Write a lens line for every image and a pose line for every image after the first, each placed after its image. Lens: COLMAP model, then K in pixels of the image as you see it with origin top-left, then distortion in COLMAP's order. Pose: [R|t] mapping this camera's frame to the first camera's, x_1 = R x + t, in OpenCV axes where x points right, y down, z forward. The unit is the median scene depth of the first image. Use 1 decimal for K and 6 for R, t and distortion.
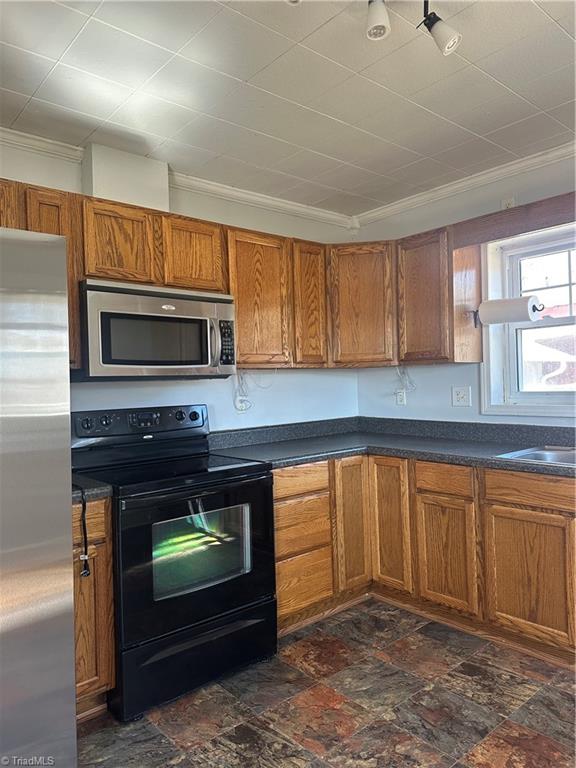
lens RADIAL K [[539.2, 0, 275.0], [0, 539.2, 382.4], [0, 0, 1]] dist [0.056723, -0.060877]
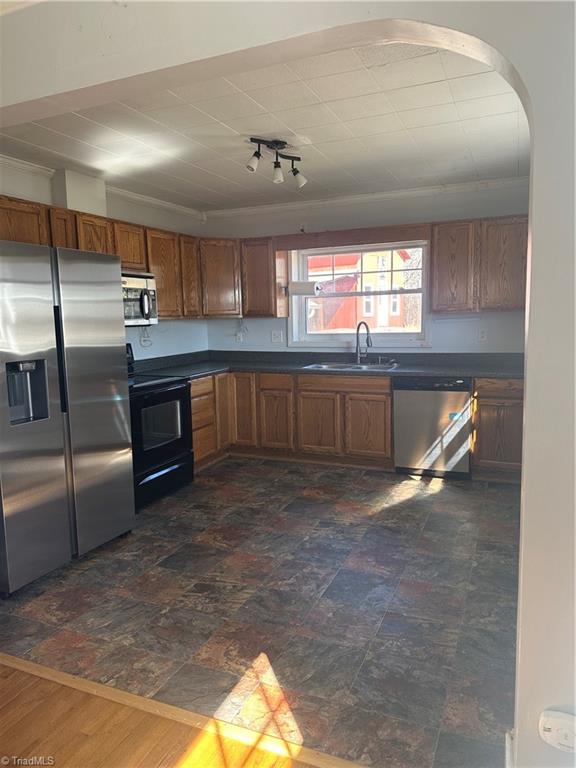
lens RADIAL K [[539.2, 0, 282.6], [0, 539.2, 387.3], [0, 0, 1]] dist [0.056723, -0.060877]
pose [[0.896614, -0.050672, 0.439903, -0.476963], [-0.005671, 0.992036, 0.125829, -0.034984], [-0.442776, -0.115315, 0.889186, -0.647273]]
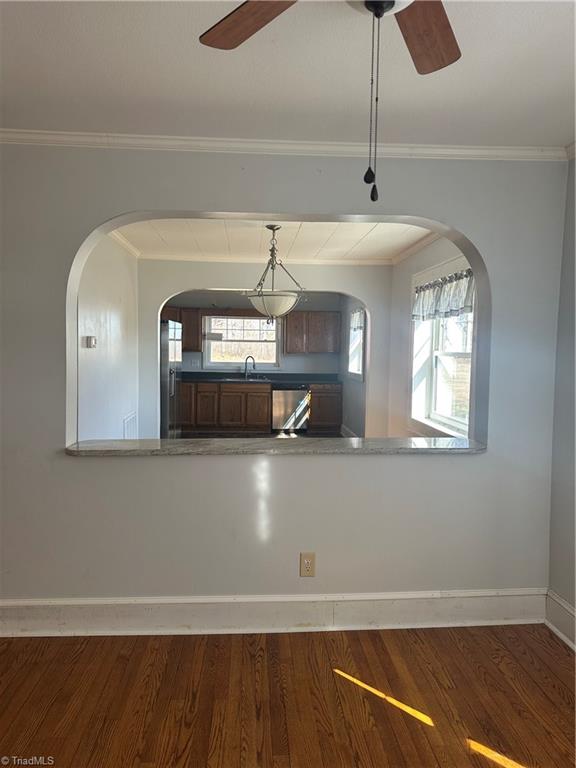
lens RADIAL K [[539.2, 0, 288.1], [0, 539.2, 383.5], [0, 0, 1]] dist [0.056723, -0.060877]
pose [[0.579341, -0.015959, 0.814929, -2.124532], [-0.038978, 0.998122, 0.047256, -0.025200], [-0.814153, -0.059142, 0.577631, -1.339436]]
